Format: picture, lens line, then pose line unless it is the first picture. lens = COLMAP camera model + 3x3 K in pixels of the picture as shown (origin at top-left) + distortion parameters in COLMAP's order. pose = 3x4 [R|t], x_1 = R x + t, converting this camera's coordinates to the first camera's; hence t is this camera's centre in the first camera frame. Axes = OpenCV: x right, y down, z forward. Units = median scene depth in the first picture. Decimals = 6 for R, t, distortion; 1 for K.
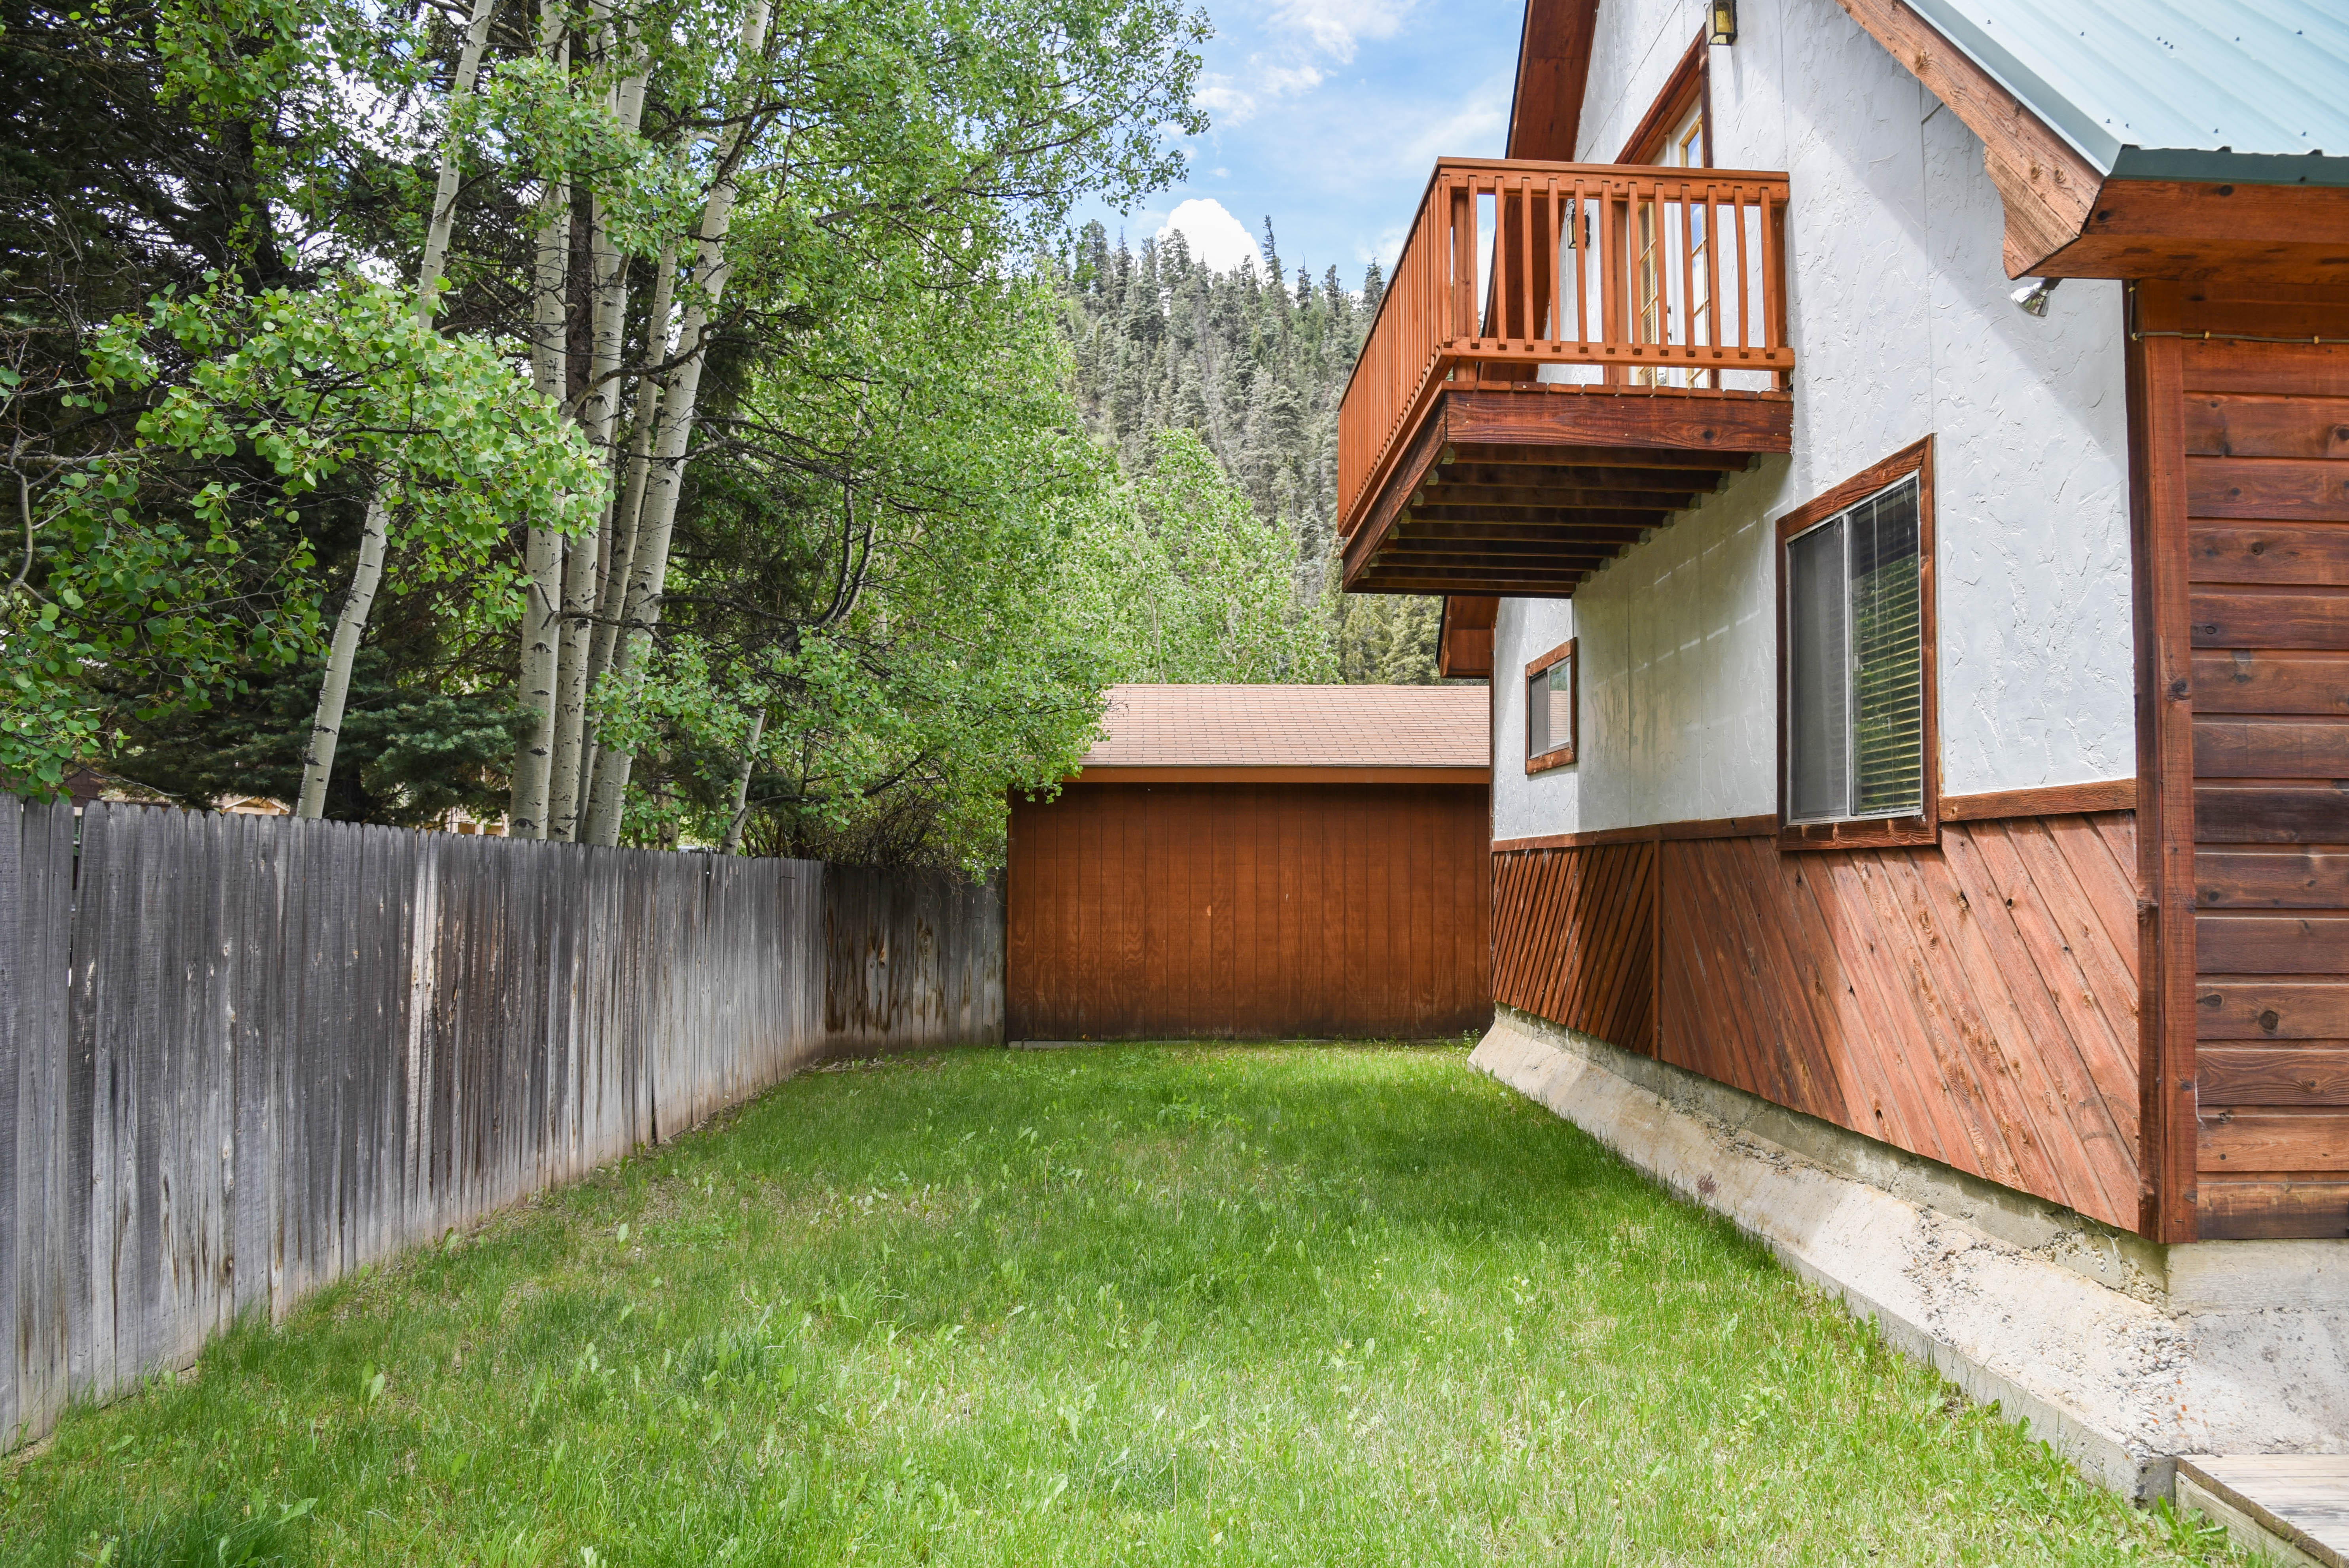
lens RADIAL K [[1630.1, 0, 1157.9], [0, 1630.1, 783.0], [0, 0, 1]] dist [-0.116934, 0.068093]
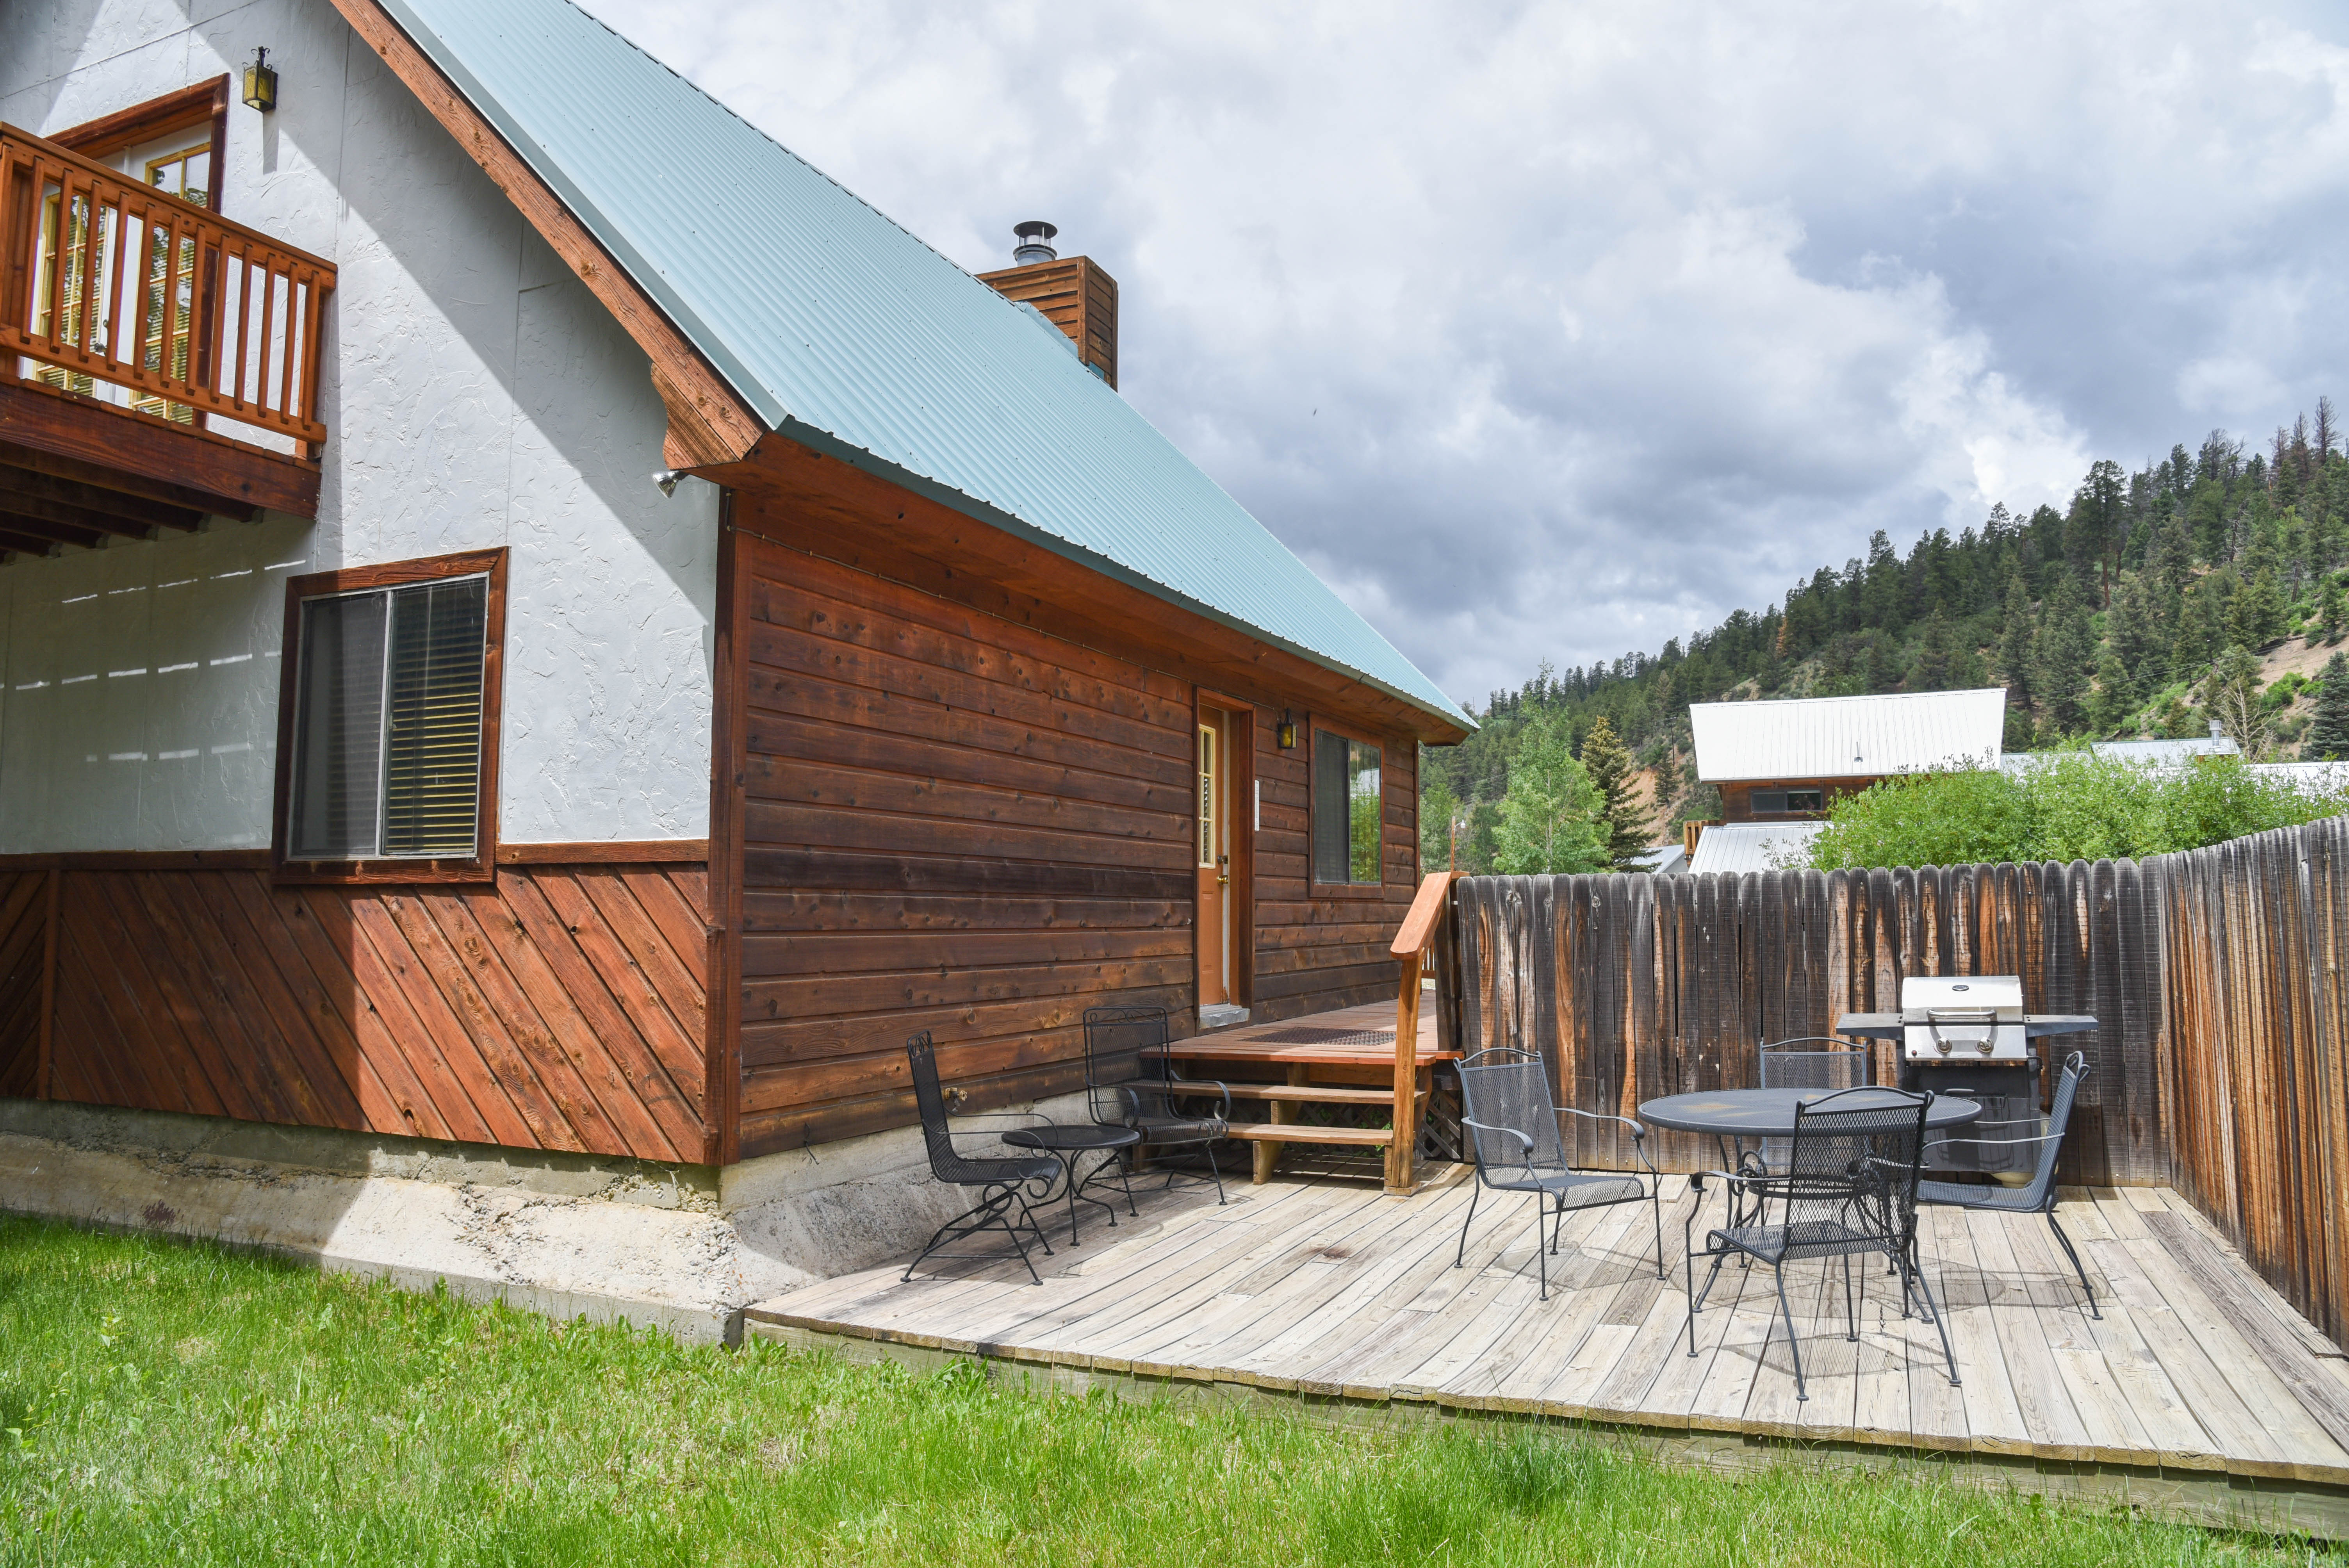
lens RADIAL K [[1634.1, 0, 1169.2], [0, 1634.1, 777.8], [0, 0, 1]] dist [-0.123204, 0.078498]
pose [[0.411272, 0.064743, 0.909210, -0.413918], [-0.044956, 0.997701, -0.050708, -0.002572], [-0.910403, -0.020020, 0.413237, 0.021129]]
